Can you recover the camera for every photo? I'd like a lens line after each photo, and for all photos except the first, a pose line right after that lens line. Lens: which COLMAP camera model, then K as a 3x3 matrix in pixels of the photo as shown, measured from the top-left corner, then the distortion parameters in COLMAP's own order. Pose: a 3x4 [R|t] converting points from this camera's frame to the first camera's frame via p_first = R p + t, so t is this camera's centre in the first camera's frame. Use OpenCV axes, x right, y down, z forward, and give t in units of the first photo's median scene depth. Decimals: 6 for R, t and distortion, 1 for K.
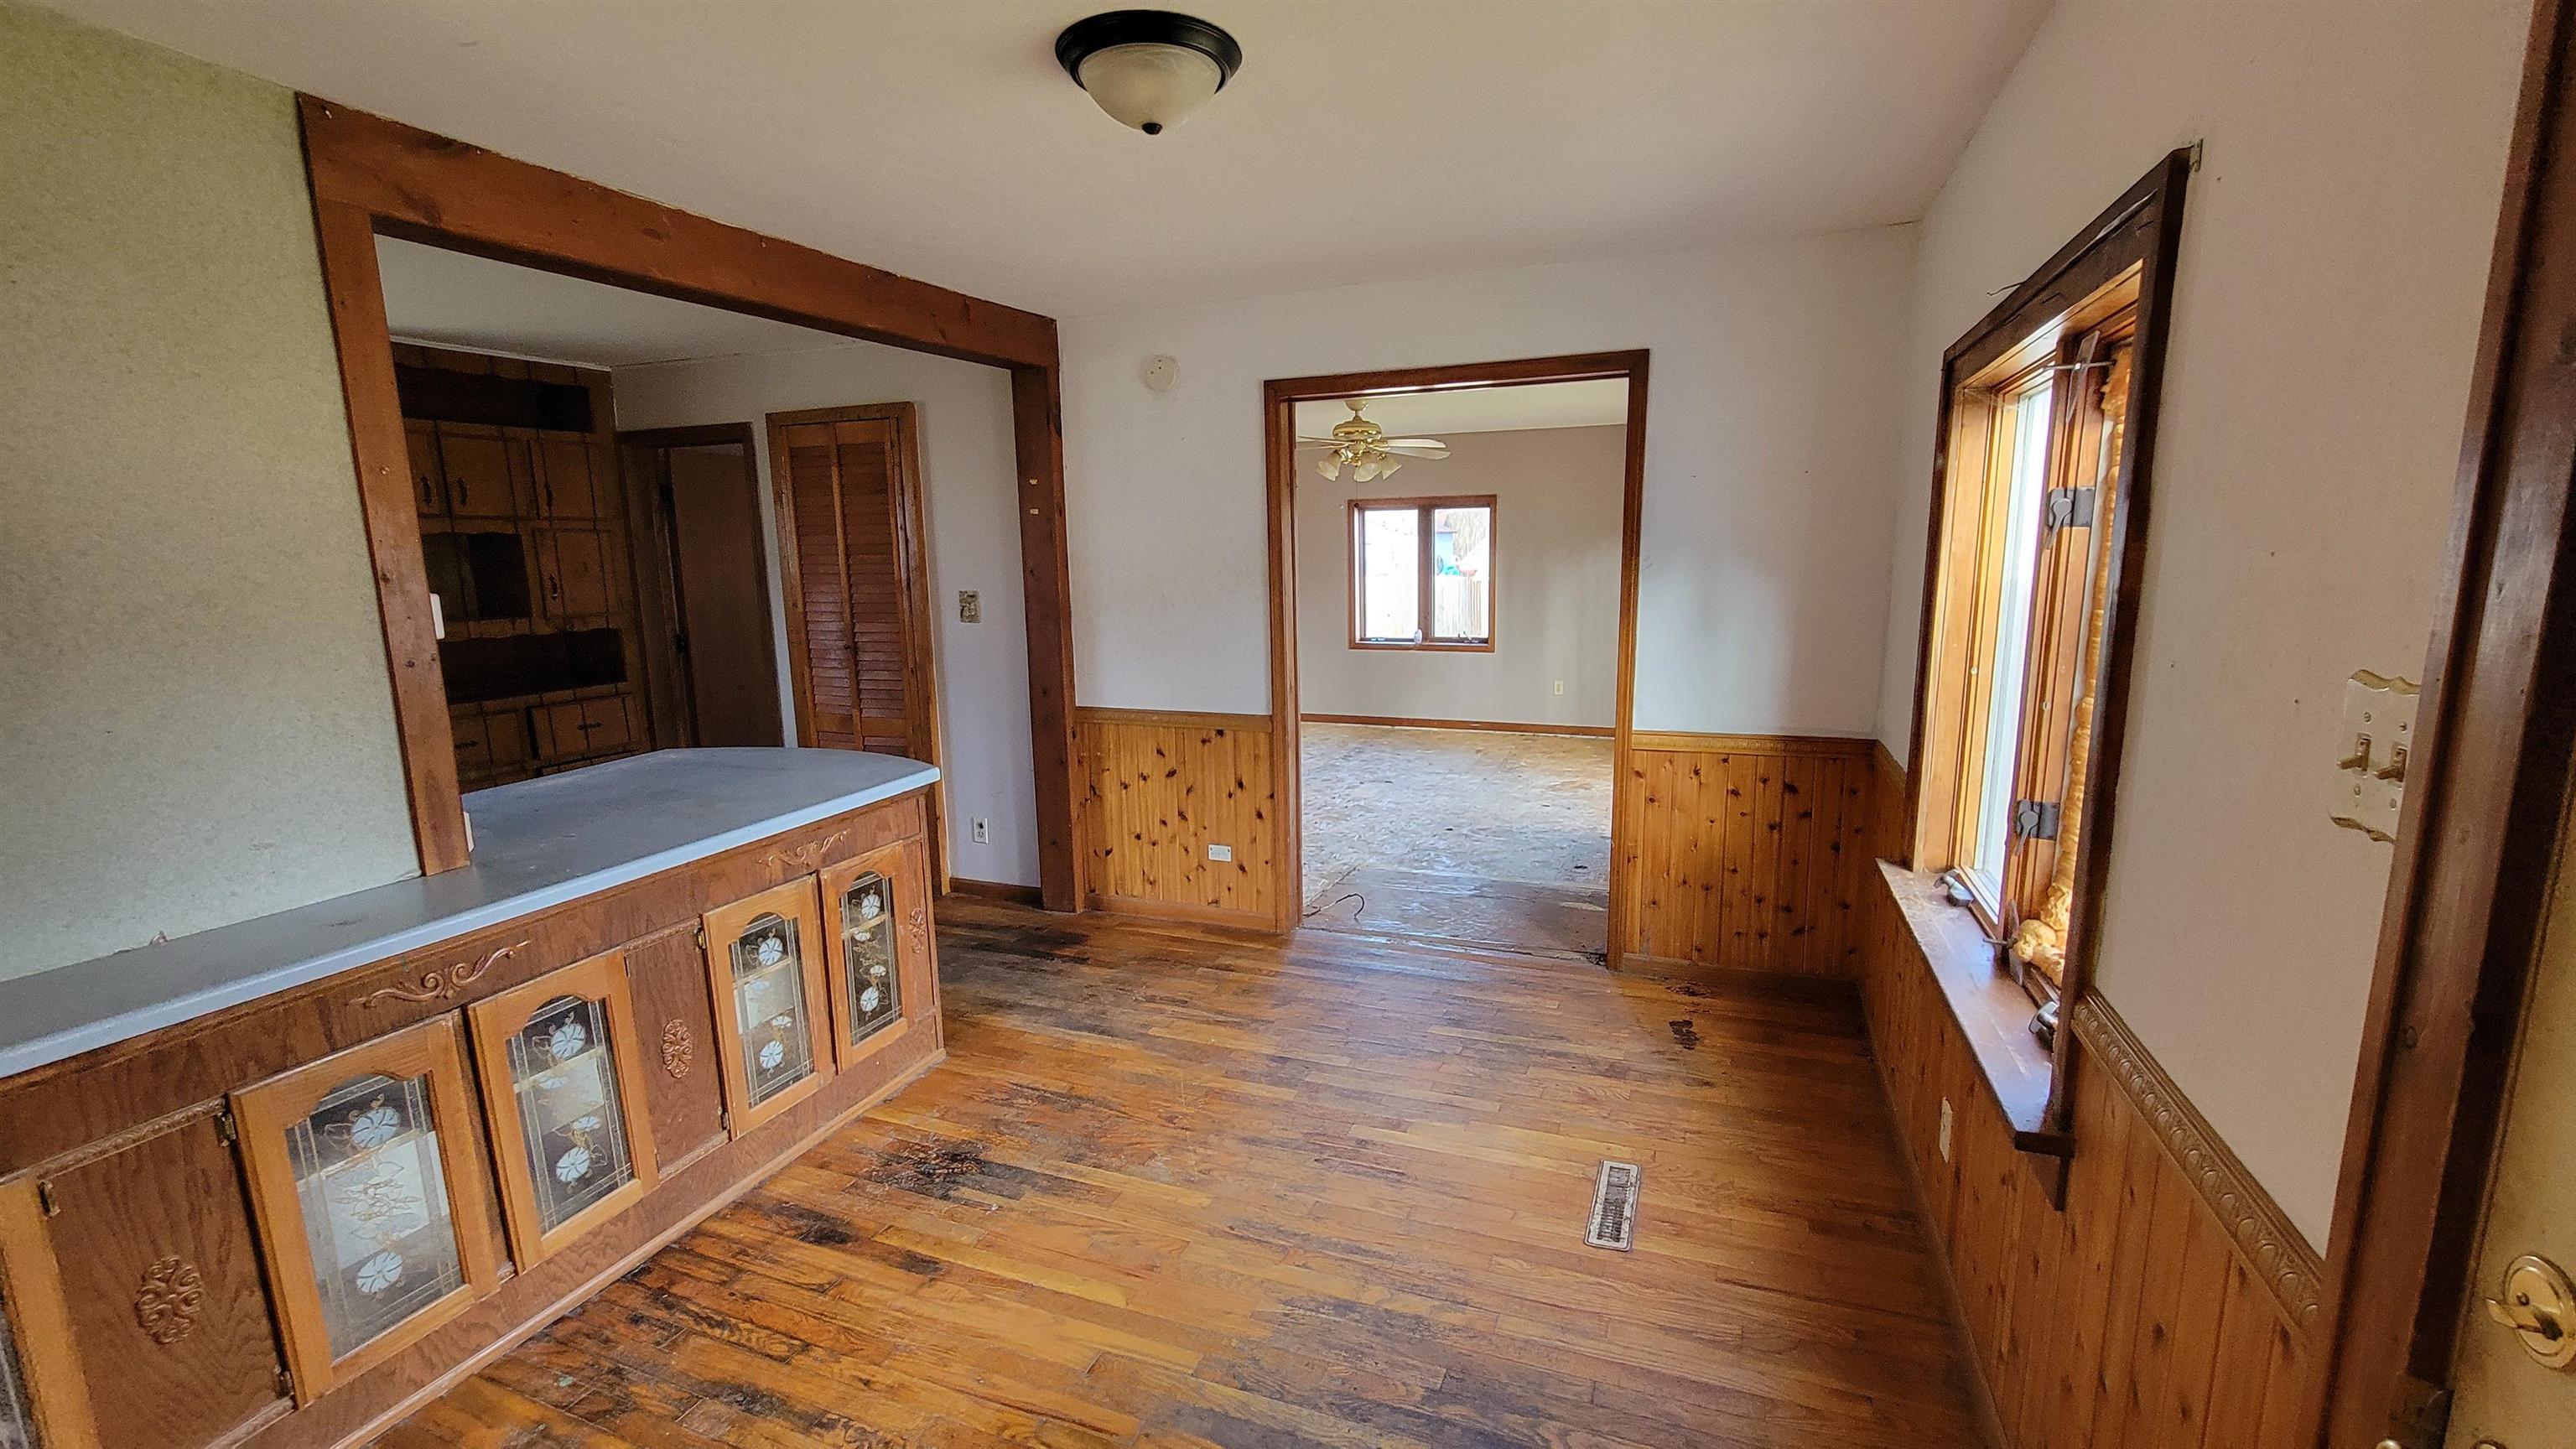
lens RADIAL K [[1047.1, 0, 1314.4], [0, 1047.1, 732.5], [0, 0, 1]] dist [-0.001408, -0.000740]
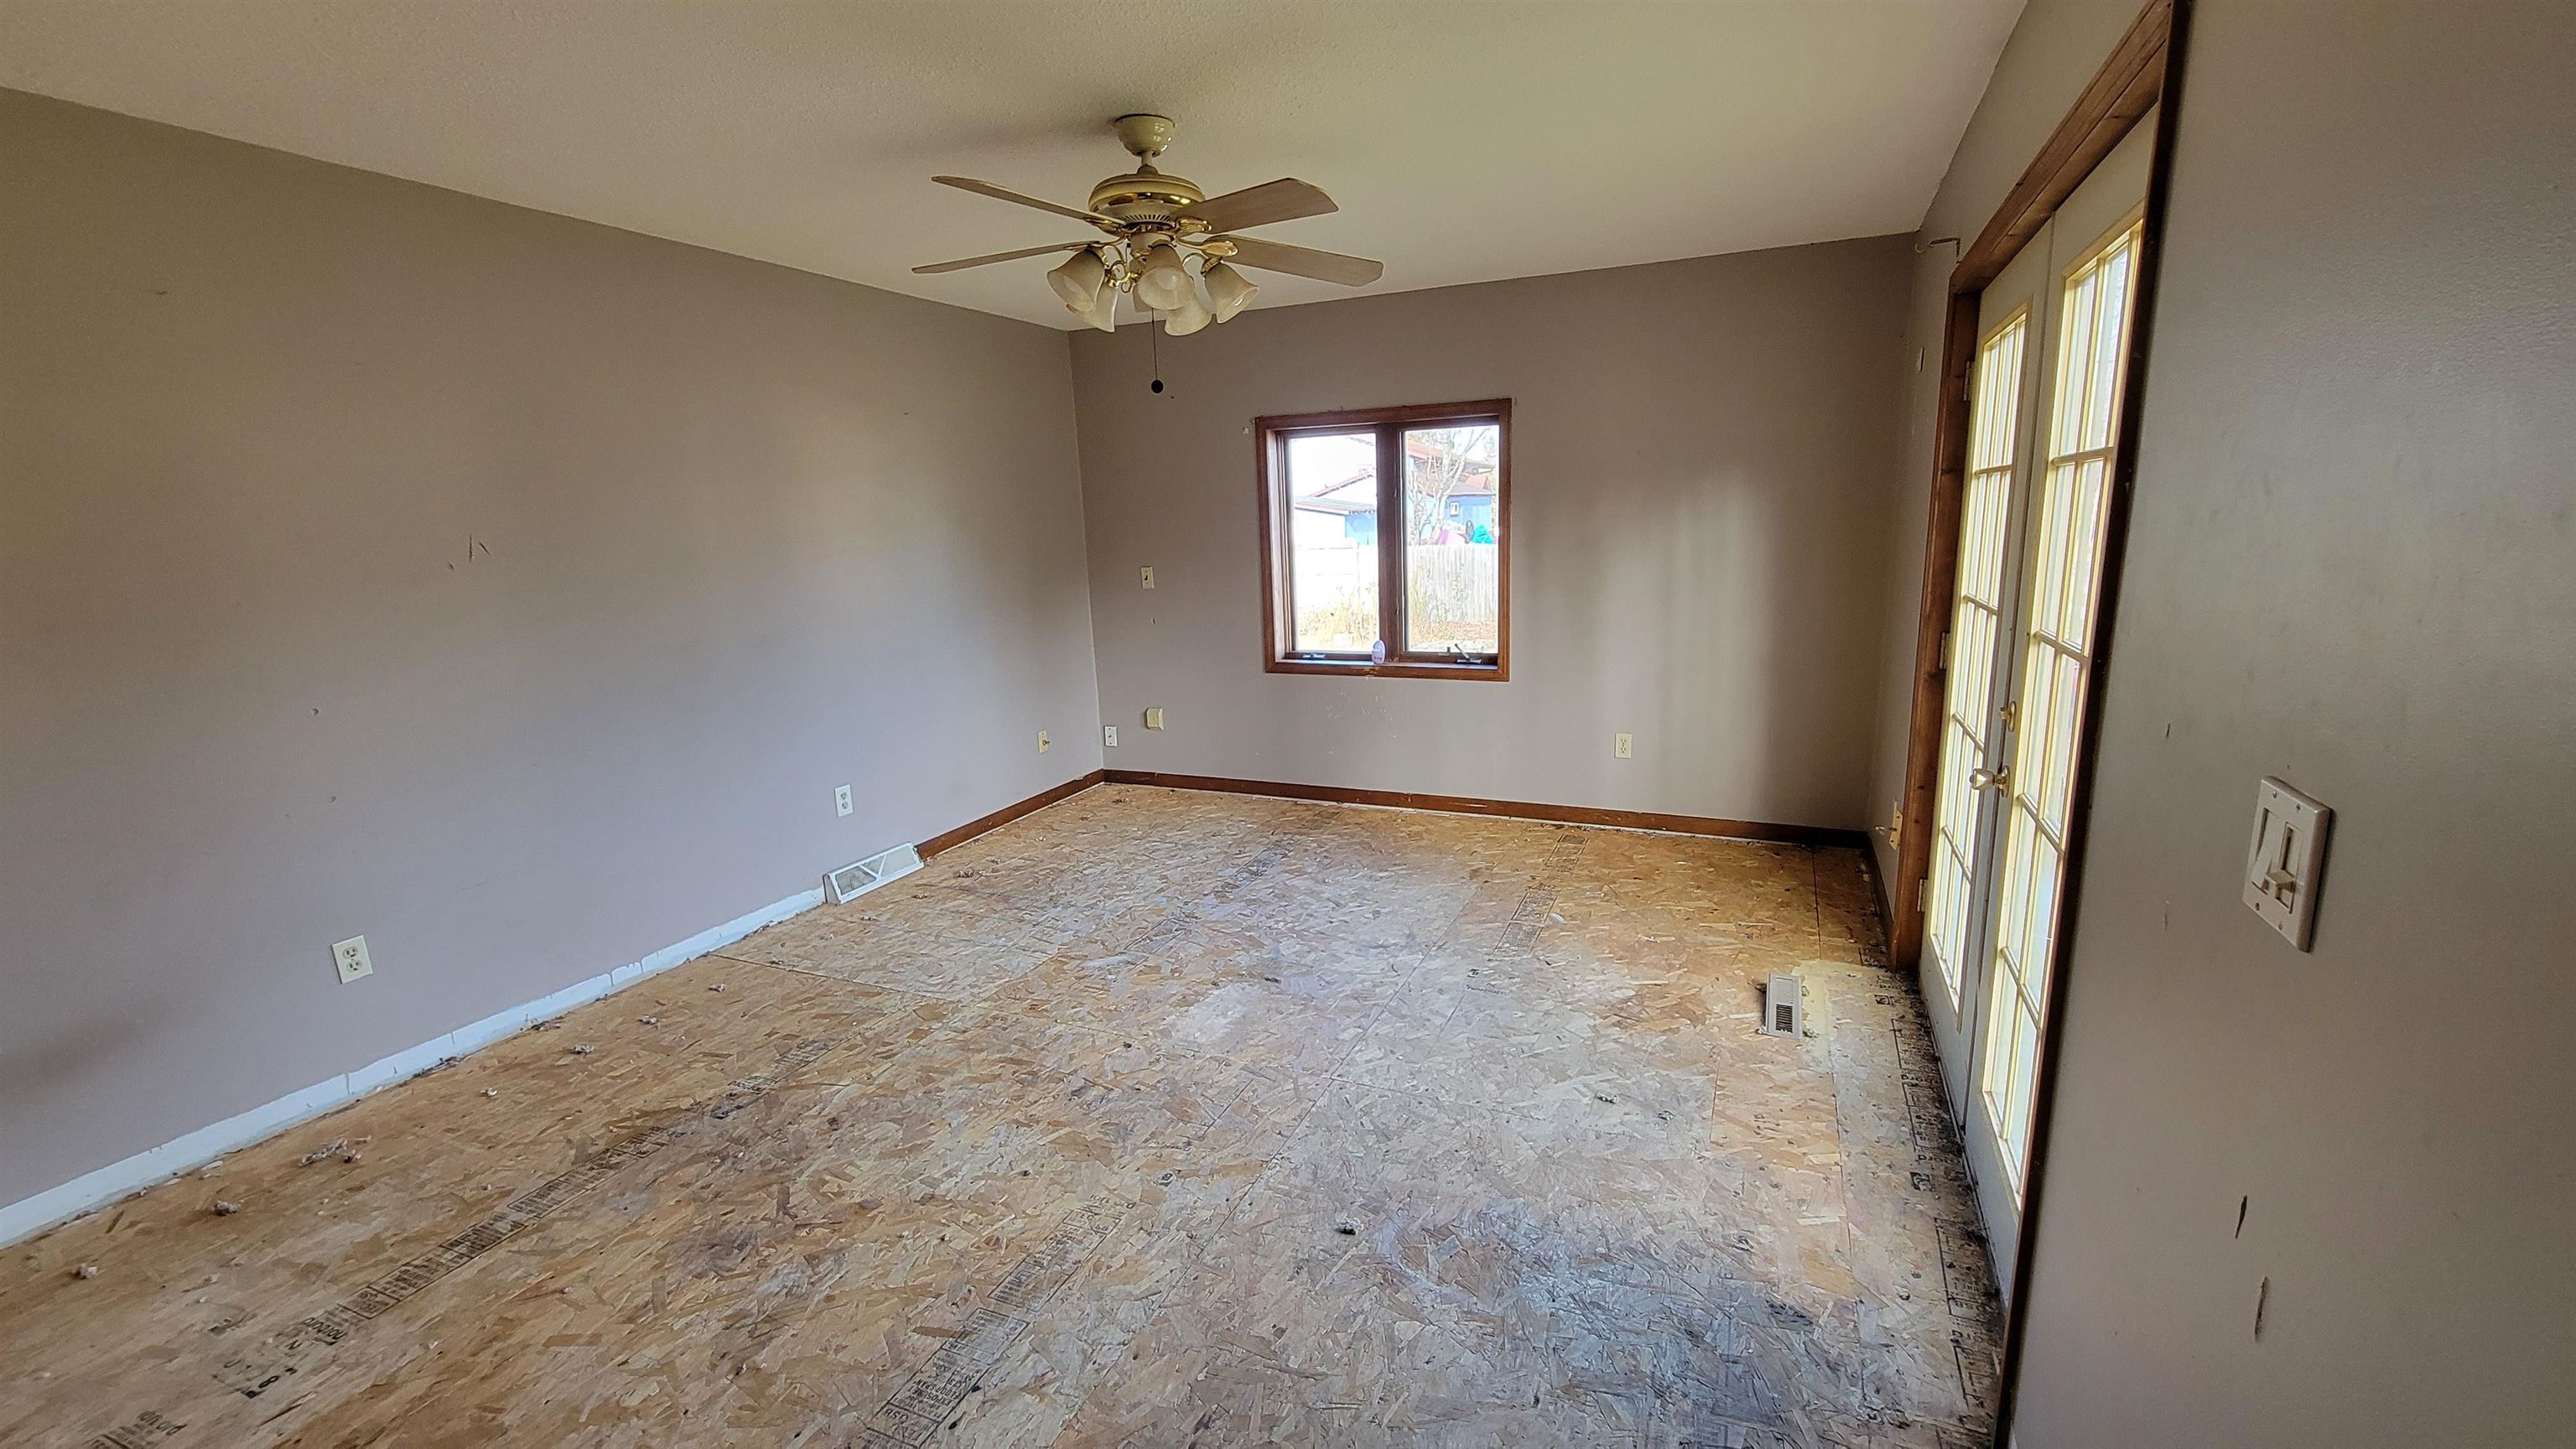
lens RADIAL K [[1047.1, 0, 1308.1], [0, 1047.1, 739.6], [0, 0, 1]] dist [-0.001408, -0.000740]
pose [[0.998892, -0.003410, -0.046933, 0.221813], [0.005051, 0.999378, 0.034889, -0.161089], [0.046784, -0.035087, 0.998289, 1.049635]]
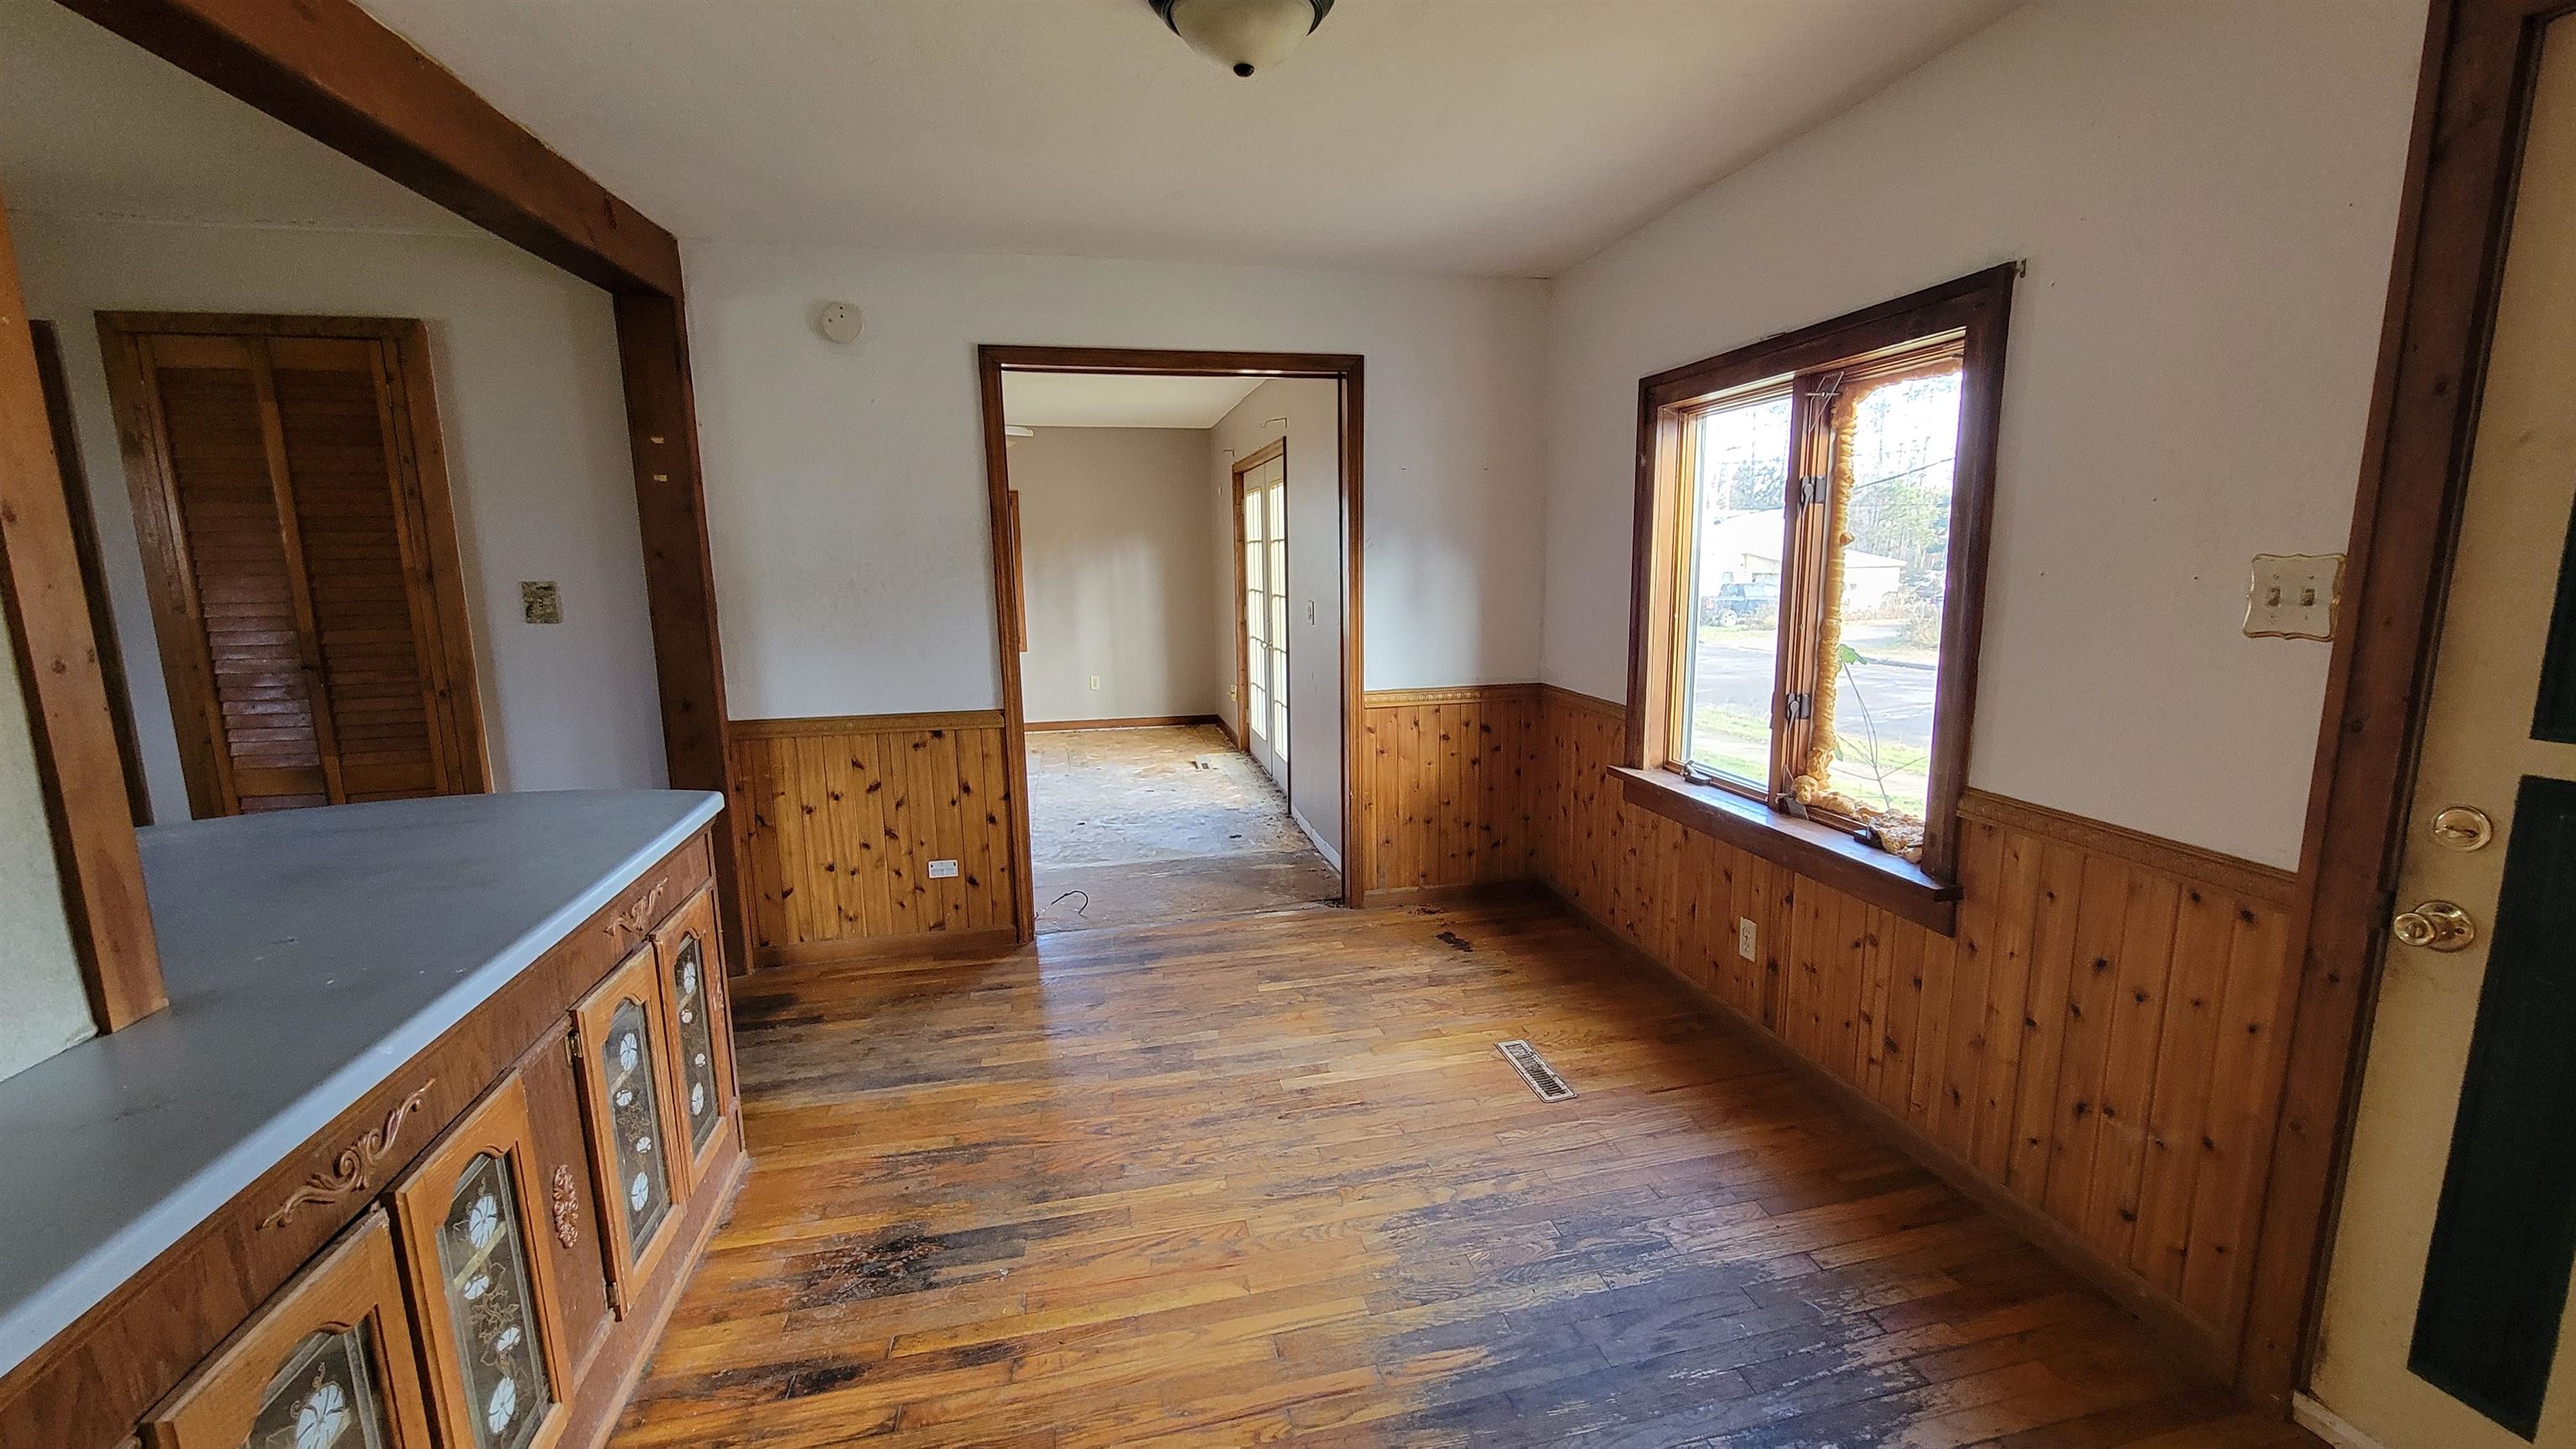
lens RADIAL K [[1047.1, 0, 1313.5], [0, 1047.1, 733.0], [0, 0, 1]] dist [-0.001408, -0.000740]
pose [[0.829591, -0.090885, 0.550925, -0.375011], [0.096045, 0.995185, 0.019549, 0.015141], [-0.550049, 0.036696, 0.834326, 0.090589]]
